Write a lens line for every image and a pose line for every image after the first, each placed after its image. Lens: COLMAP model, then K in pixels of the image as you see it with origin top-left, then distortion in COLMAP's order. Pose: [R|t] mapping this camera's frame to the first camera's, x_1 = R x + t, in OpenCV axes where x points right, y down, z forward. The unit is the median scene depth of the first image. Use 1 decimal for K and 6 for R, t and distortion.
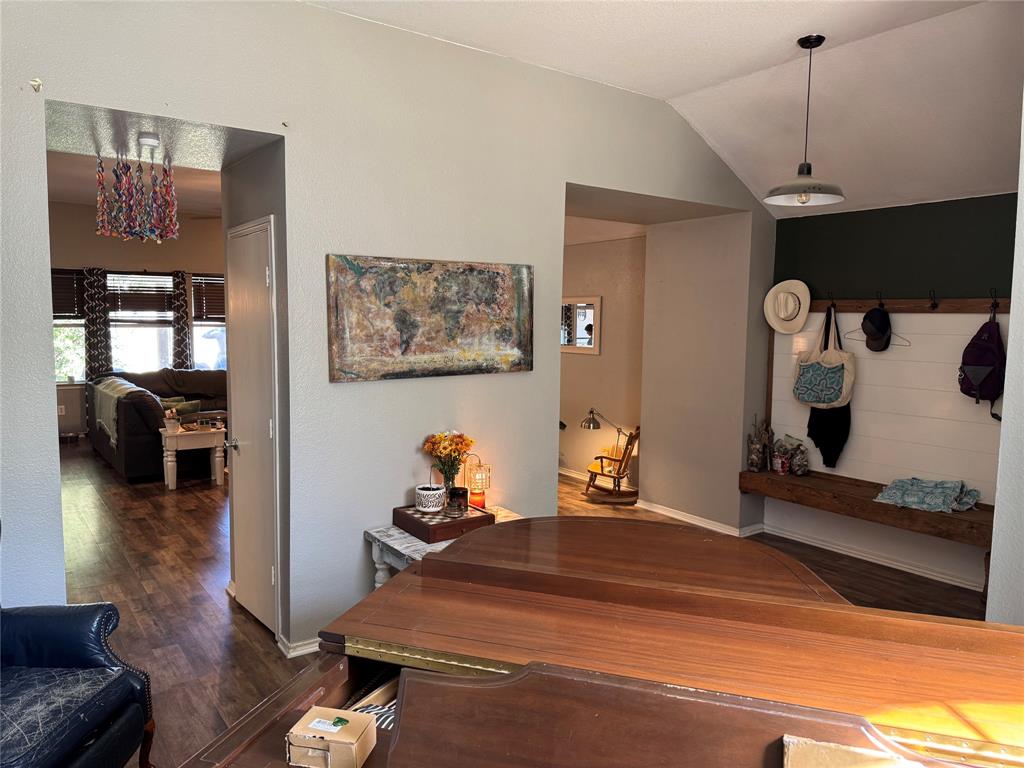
lens RADIAL K [[738.0, 0, 512.0], [0, 738.0, 384.0], [0, 0, 1]] dist [-0.001844, -0.000895]
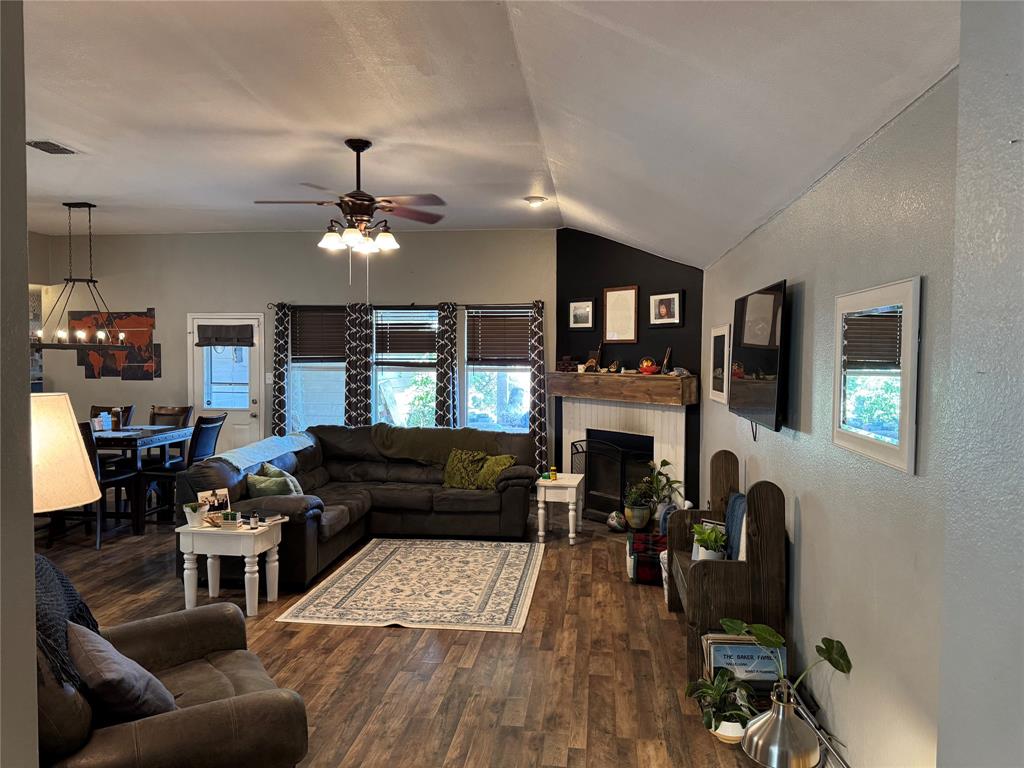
lens RADIAL K [[705.2, 0, 512.0], [0, 705.2, 384.0], [0, 0, 1]] dist [0.009053, 0.002158]
pose [[0.747789, 0.019139, -0.663661, 0.127568], [-0.060045, 0.997438, -0.038892, -0.038910], [0.661216, 0.068932, 0.747022, 0.485120]]
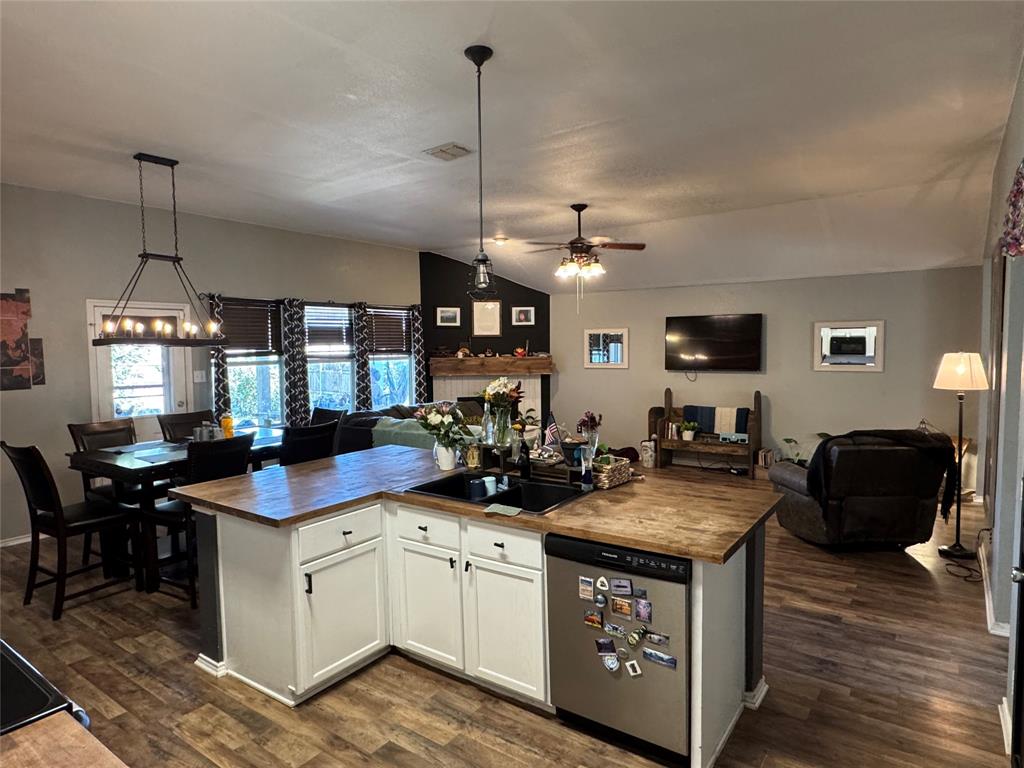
lens RADIAL K [[607.0, 0, 512.0], [0, 607.0, 384.0], [0, 0, 1]] dist [-0.046973, 0.001702]
pose [[0.941675, -0.042990, 0.333767, -0.548546], [0.053321, 0.998338, -0.021850, -0.020890], [-0.332273, 0.038373, 0.942402, 0.205224]]
